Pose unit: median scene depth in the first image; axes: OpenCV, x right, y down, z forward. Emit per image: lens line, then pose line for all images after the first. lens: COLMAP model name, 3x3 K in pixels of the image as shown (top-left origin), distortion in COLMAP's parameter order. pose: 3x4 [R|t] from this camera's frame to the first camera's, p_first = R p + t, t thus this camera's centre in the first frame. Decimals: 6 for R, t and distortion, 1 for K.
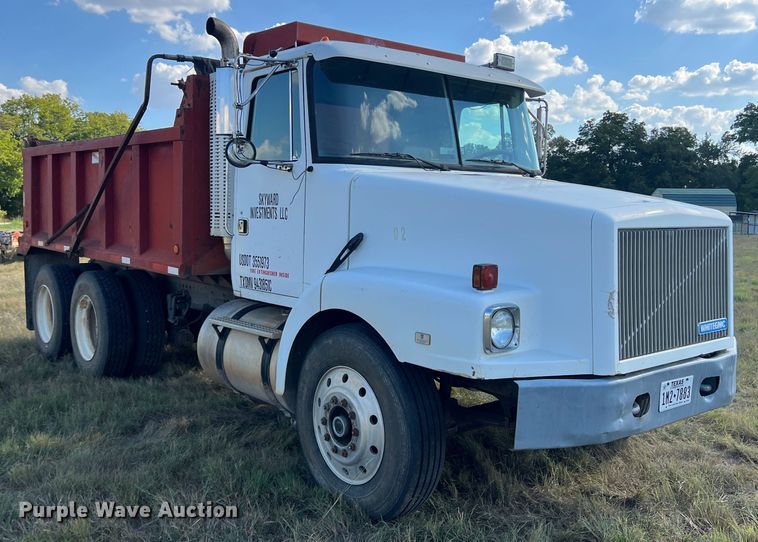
lens RADIAL K [[793.1, 0, 379.0], [0, 793.1, 271.0], [0, 0, 1]] dist [0.003599, 0.003325]
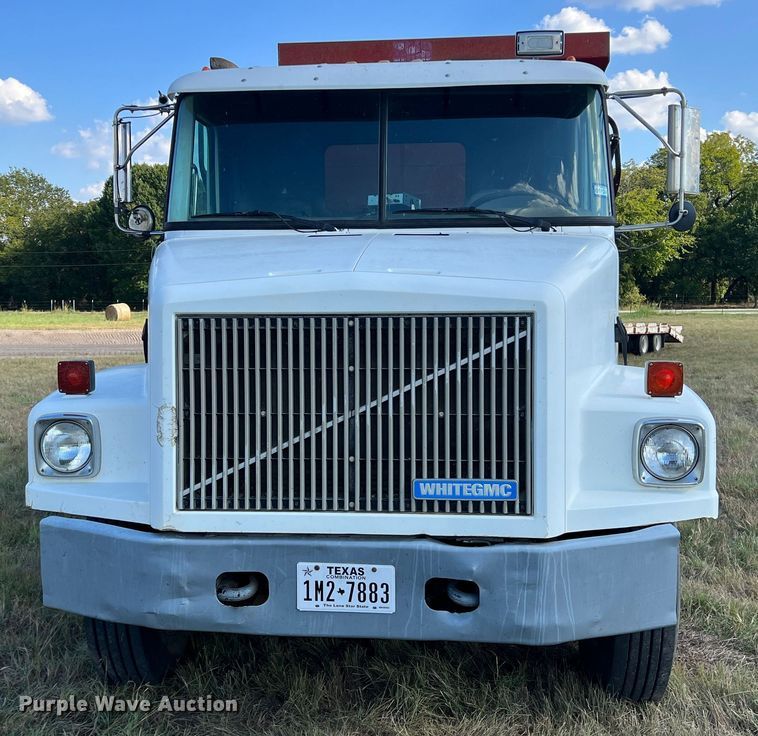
lens RADIAL K [[1149.2, 0, 379.0], [0, 1149.2, 368.0], [0, 0, 1]] dist [0.018547, 0.020358]
pose [[0.670288, 0.036042, -0.741226, 1.050183], [-0.044662, 0.998969, 0.008187, -0.021398], [0.740756, 0.027617, 0.671206, 0.436586]]
